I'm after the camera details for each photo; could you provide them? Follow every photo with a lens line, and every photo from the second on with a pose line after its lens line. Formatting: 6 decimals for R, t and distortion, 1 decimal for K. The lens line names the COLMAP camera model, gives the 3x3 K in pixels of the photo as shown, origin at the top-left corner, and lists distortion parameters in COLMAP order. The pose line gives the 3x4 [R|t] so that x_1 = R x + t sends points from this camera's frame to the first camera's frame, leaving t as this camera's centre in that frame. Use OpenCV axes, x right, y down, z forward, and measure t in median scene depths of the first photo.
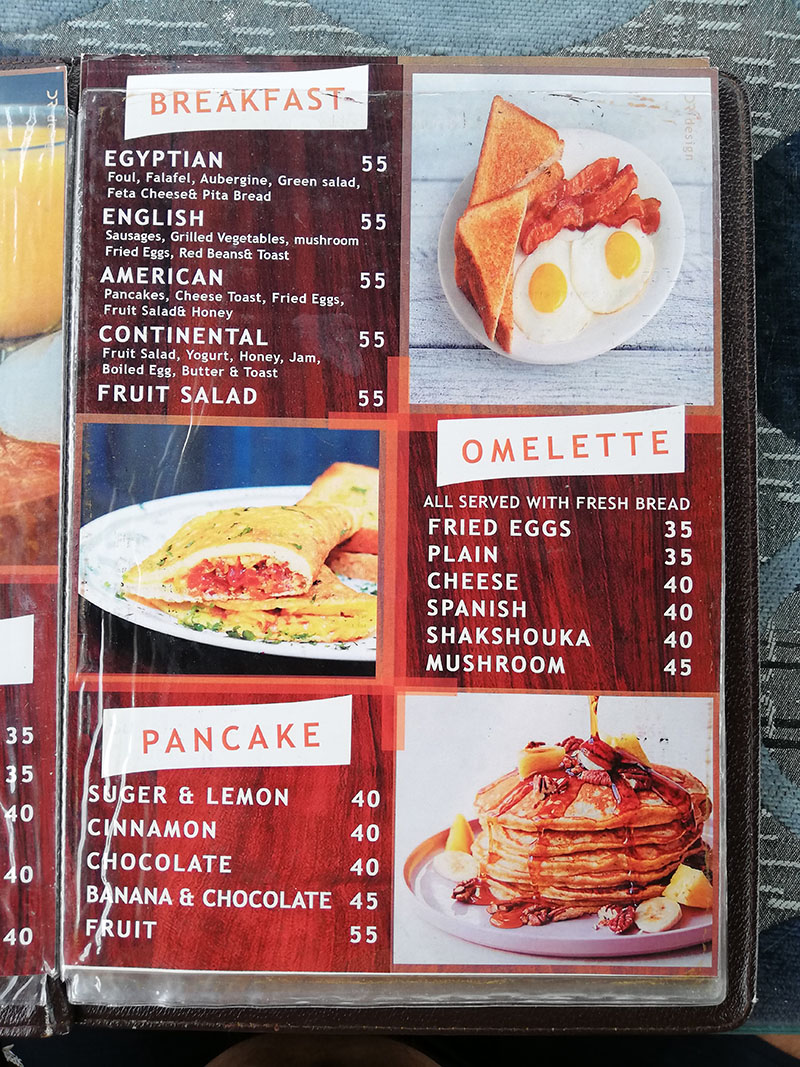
lens RADIAL K [[807.0, 0, 396.3], [0, 807.0, 532.6], [0, 0, 1]] dist [0.026218, -0.022796]
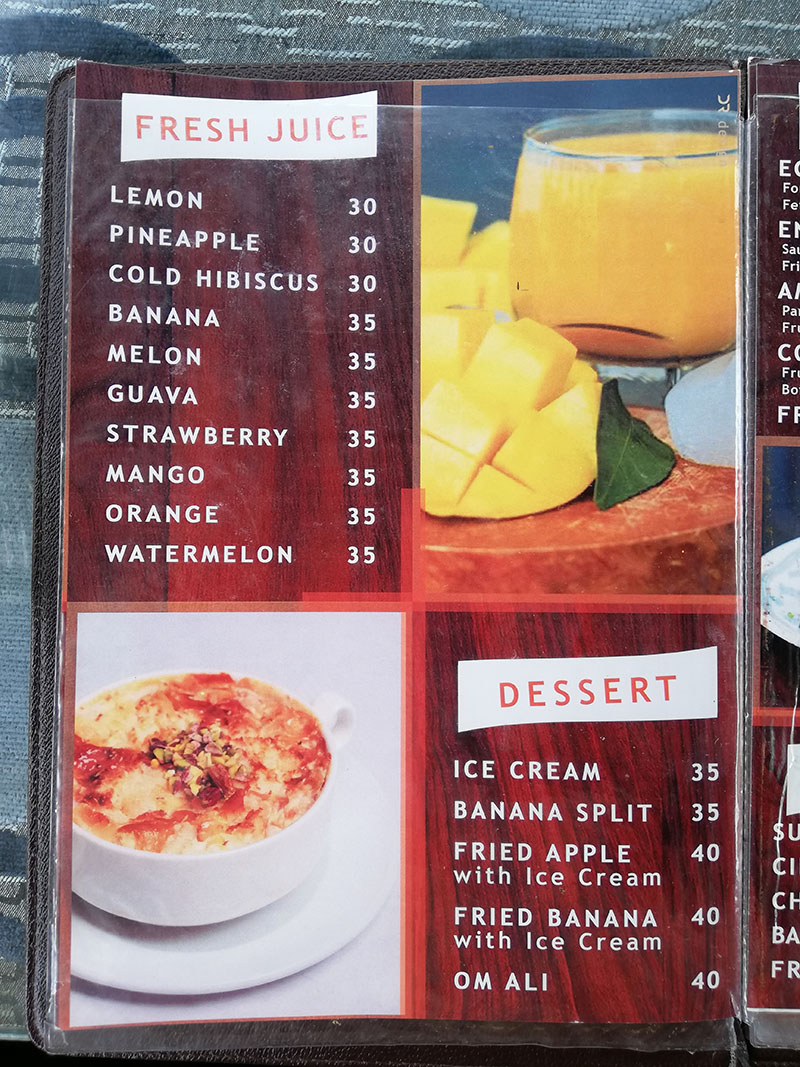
lens RADIAL K [[807.0, 0, 395.7], [0, 807.0, 534.5], [0, 0, 1]] dist [0.026218, -0.022796]
pose [[0.999093, 0.003768, 0.042417, -0.857115], [-0.004391, 0.999884, 0.014603, -0.042730], [-0.042357, -0.014776, 0.998993, 0.059145]]
